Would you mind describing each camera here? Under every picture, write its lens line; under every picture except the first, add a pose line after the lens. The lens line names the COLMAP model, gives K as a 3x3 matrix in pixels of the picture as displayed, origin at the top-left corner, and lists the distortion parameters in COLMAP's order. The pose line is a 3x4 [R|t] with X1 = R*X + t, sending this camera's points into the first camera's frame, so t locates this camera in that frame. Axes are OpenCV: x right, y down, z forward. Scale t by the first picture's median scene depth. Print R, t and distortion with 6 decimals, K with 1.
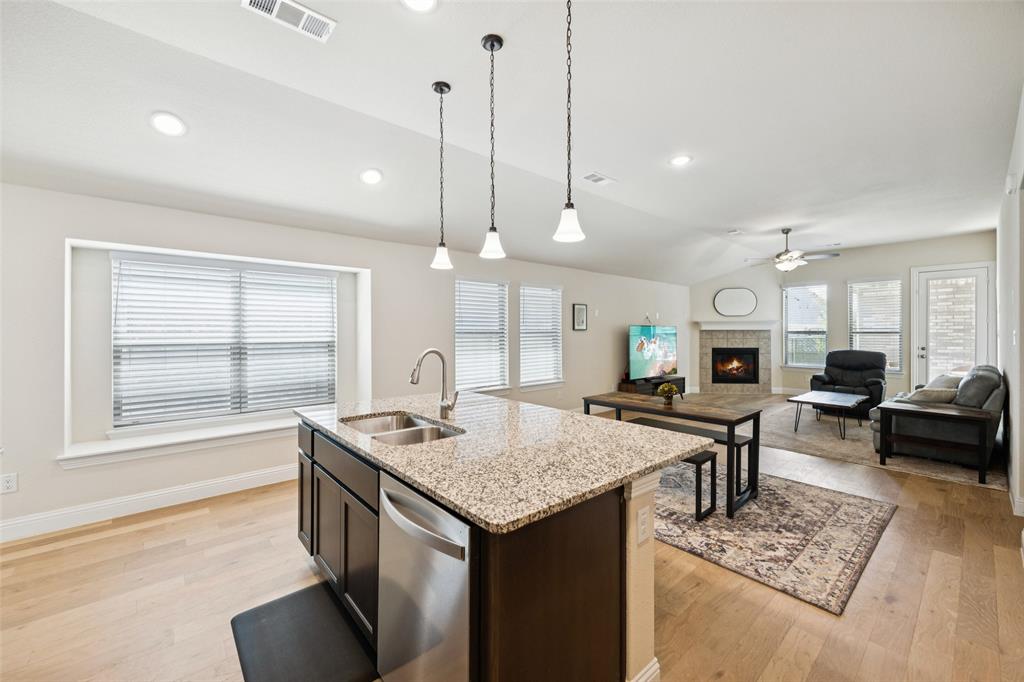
lens RADIAL K [[403.0, 0, 510.1], [0, 403.0, 331.5], [0, 0, 1]] dist [0.008674, 0.000055]
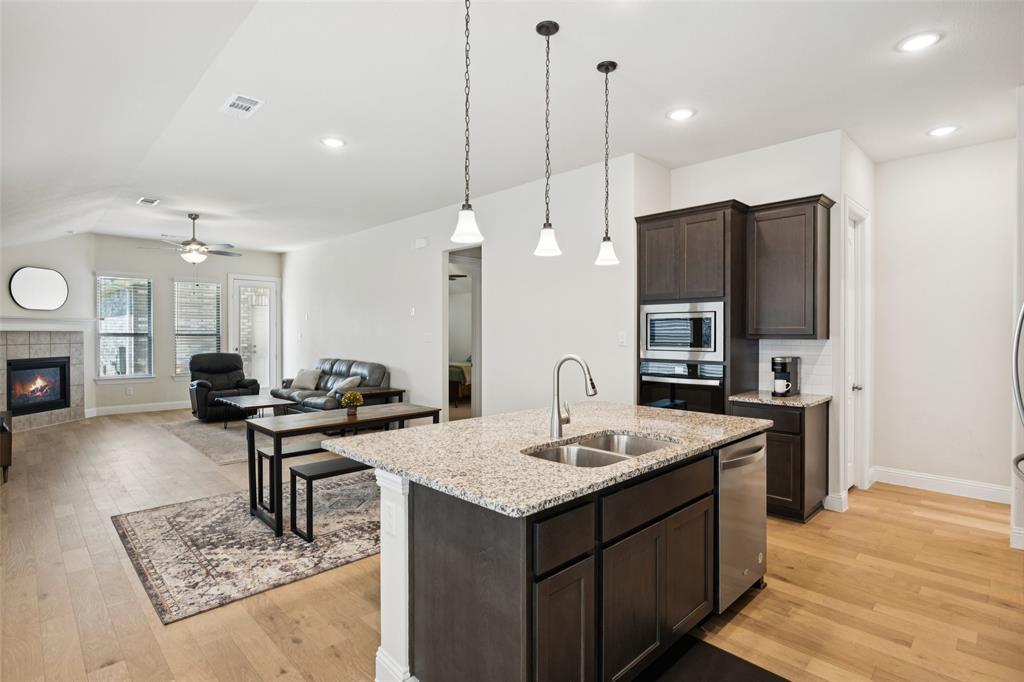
lens RADIAL K [[505.2, 0, 505.0], [0, 505.2, 336.4], [0, 0, 1]] dist [-0.003064, -0.000539]
pose [[-0.052917, -0.006697, 0.998576, -0.322092], [-0.002891, 0.999974, 0.006553, -0.002630], [-0.998595, -0.002541, -0.052935, 0.304309]]
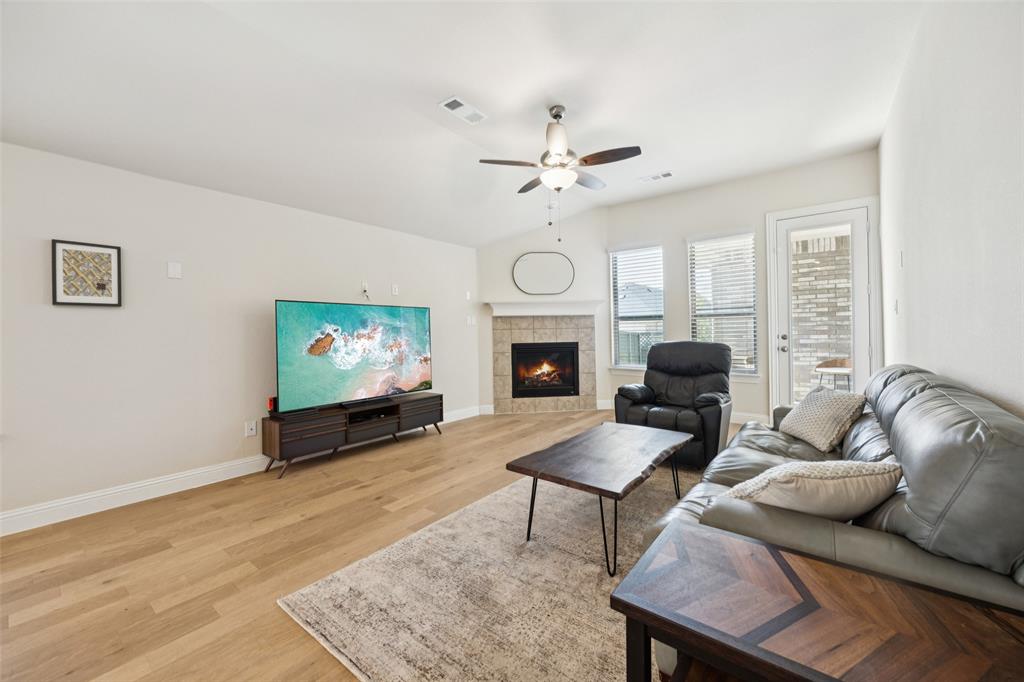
lens RADIAL K [[403.0, 0, 510.1], [0, 403.0, 331.5], [0, 0, 1]] dist [0.008674, 0.000055]
pose [[0.979800, -0.015671, 0.199364, 0.394116], [0.016104, 0.999870, -0.000552, 0.022822], [-0.199330, 0.003751, 0.979925, 0.390560]]
